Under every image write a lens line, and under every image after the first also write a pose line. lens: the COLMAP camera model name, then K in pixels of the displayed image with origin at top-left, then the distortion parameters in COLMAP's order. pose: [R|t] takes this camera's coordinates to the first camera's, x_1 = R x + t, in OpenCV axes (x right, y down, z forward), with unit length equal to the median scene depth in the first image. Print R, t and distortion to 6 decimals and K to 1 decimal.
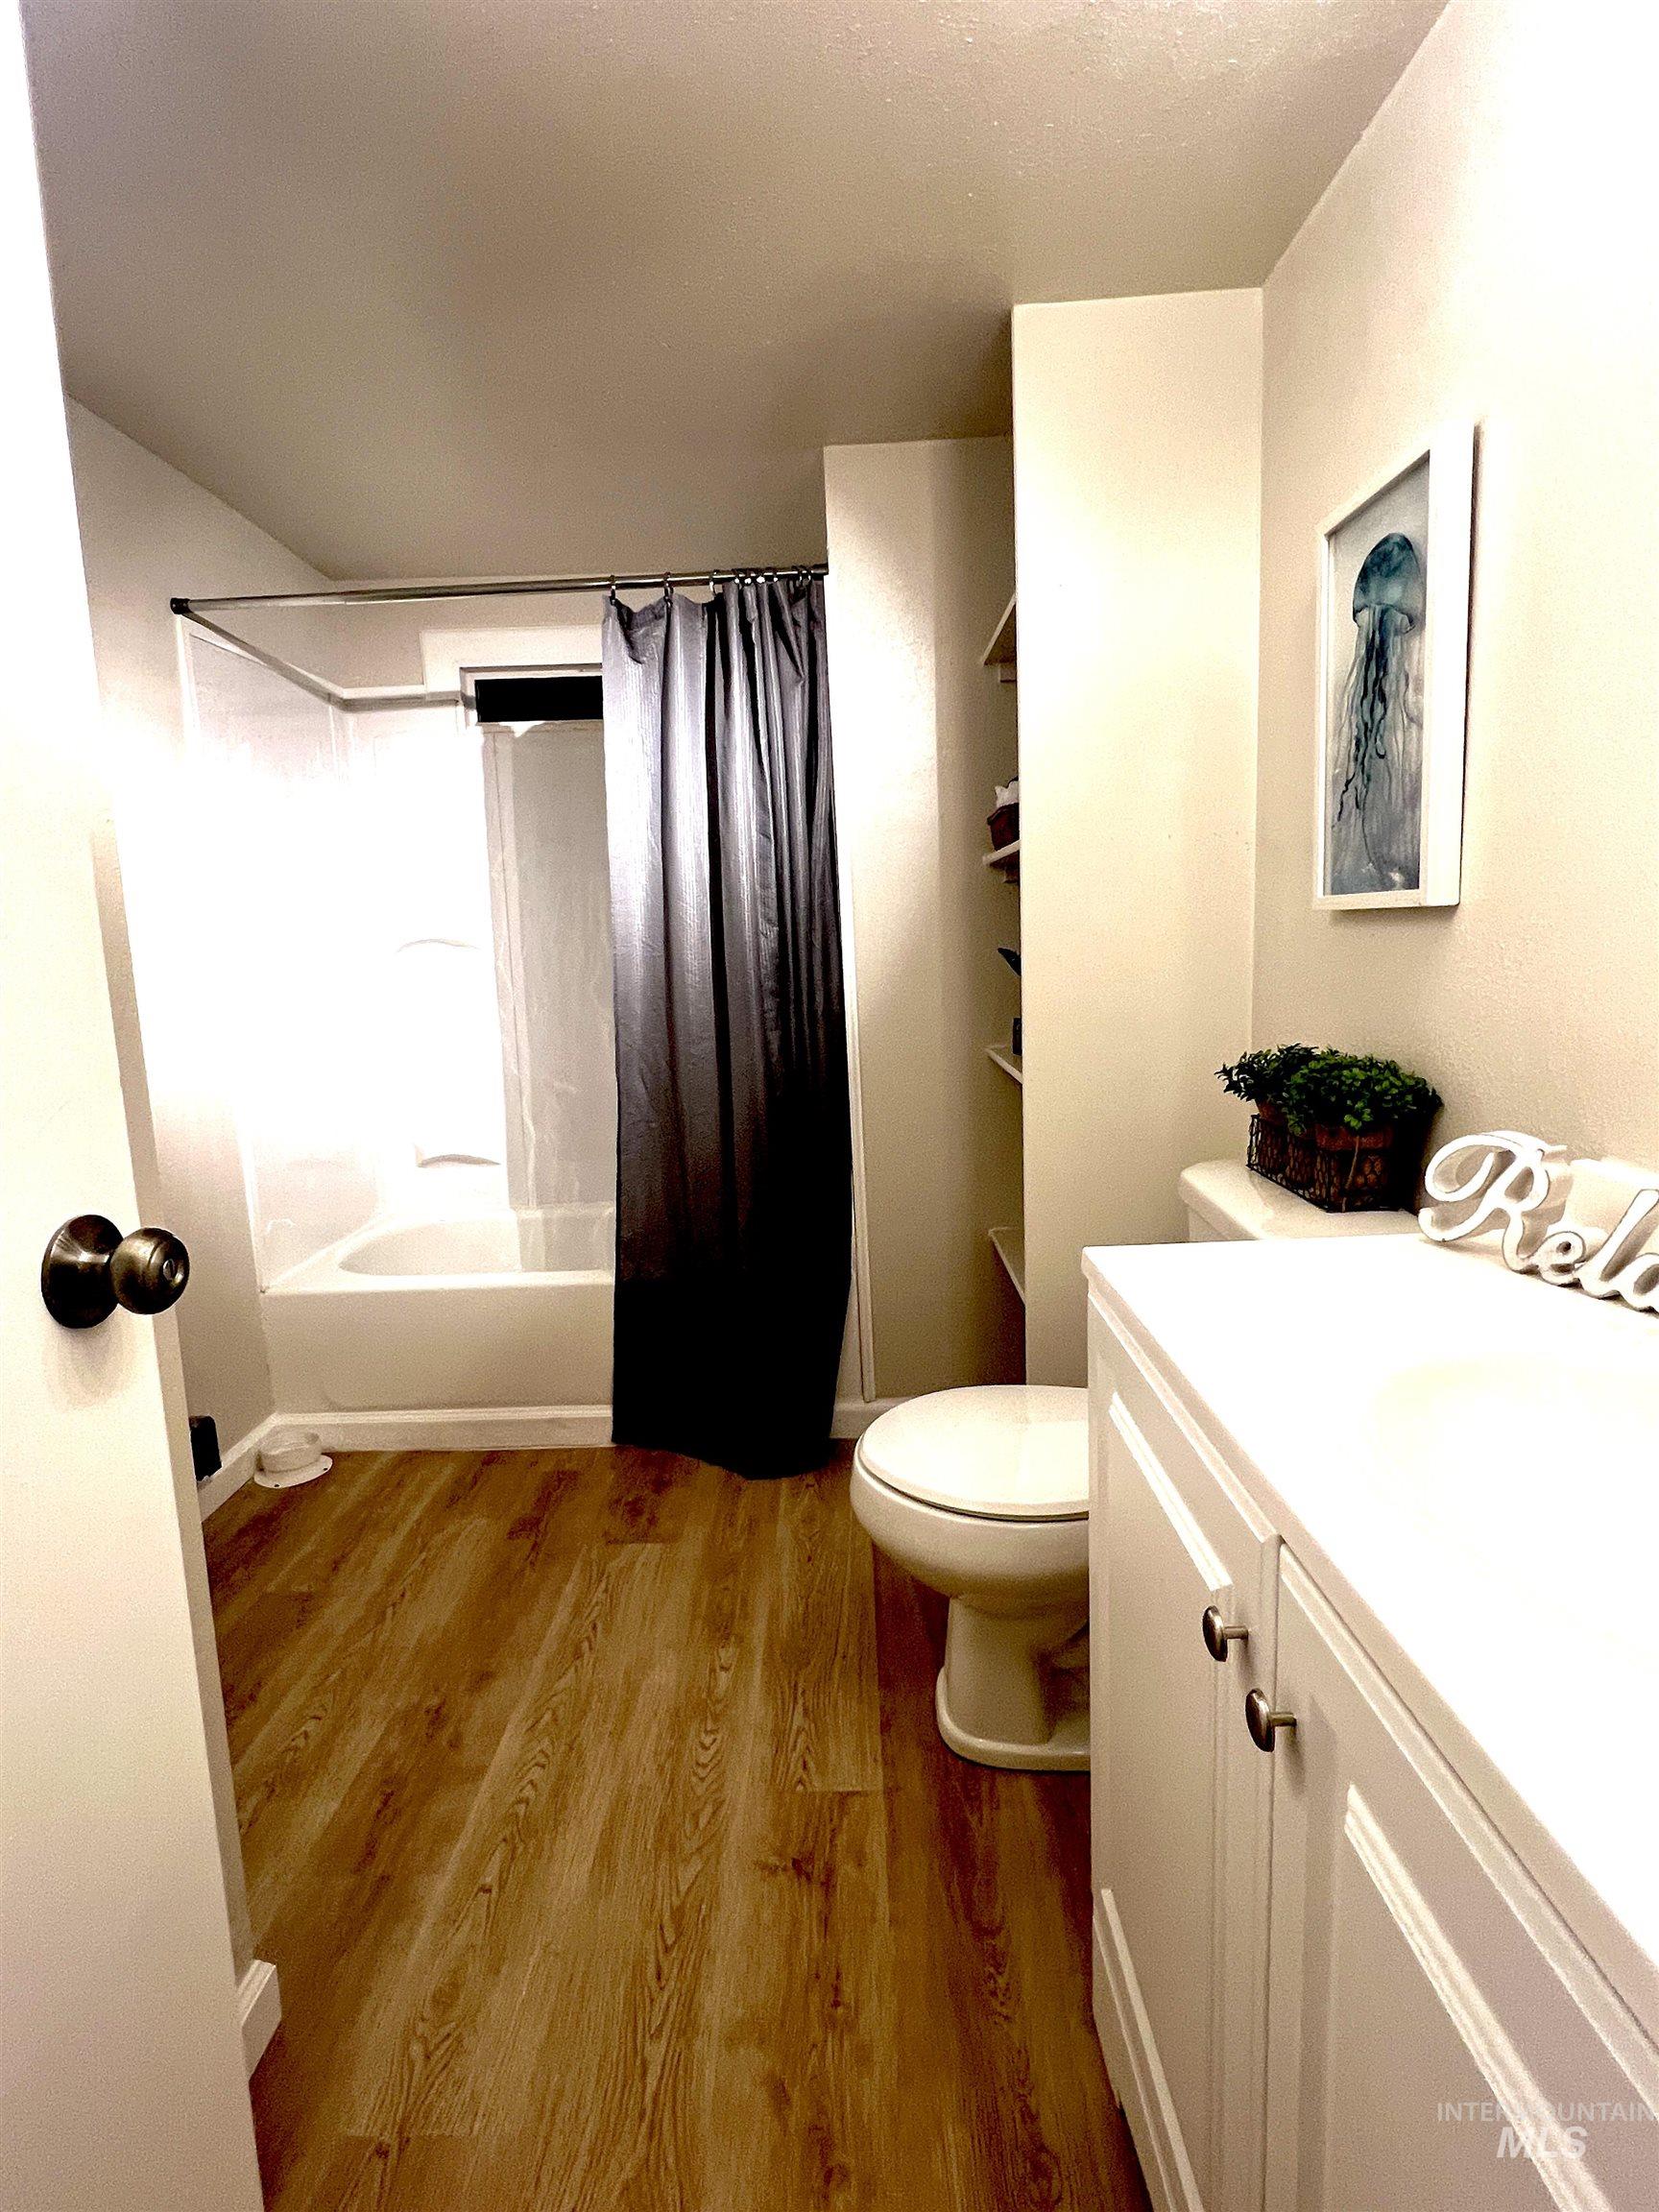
lens RADIAL K [[1107.9, 0, 829.5], [0, 1107.9, 1106.0], [0, 0, 1]] dist [-0.001983, -0.001056]
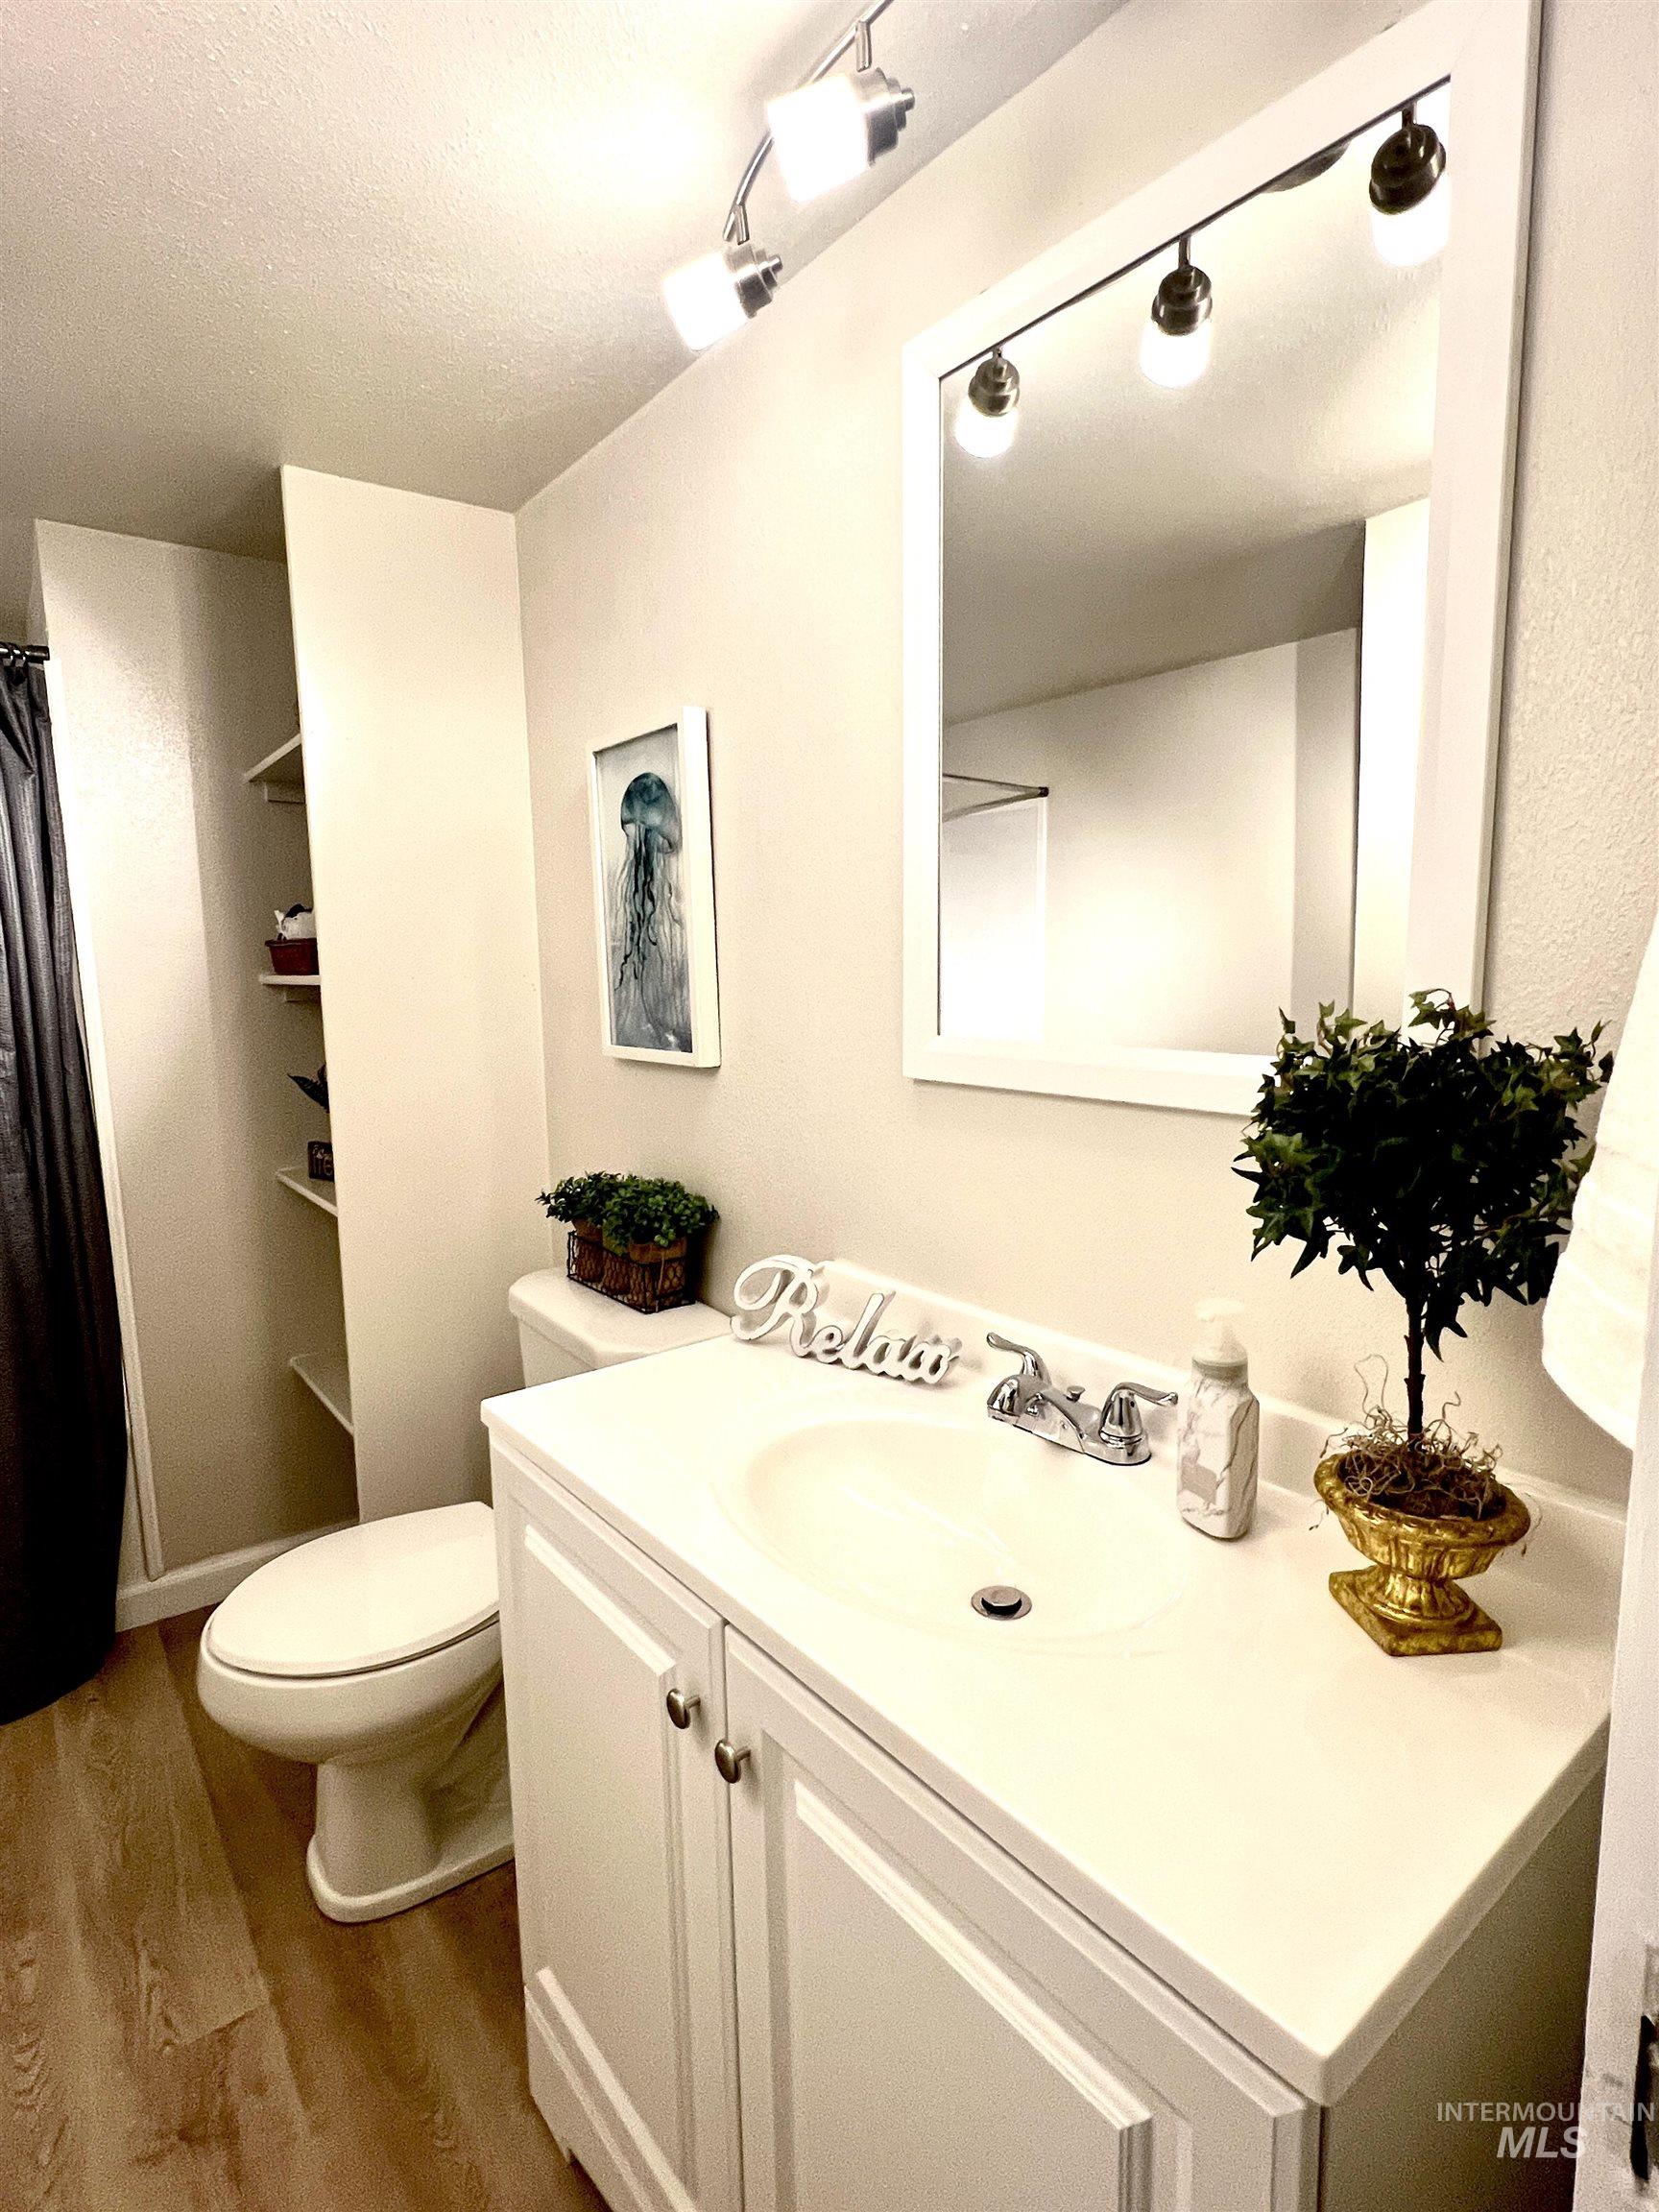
lens RADIAL K [[1114.4, 0, 807.4], [0, 1114.4, 1097.6], [0, 0, 1]] dist [0.003126, 0.000199]
pose [[0.785299, -0.051892, 0.616938, -0.151814], [0.081203, 0.996506, -0.019545, -0.101510], [-0.613768, 0.065445, 0.786769, -0.088823]]
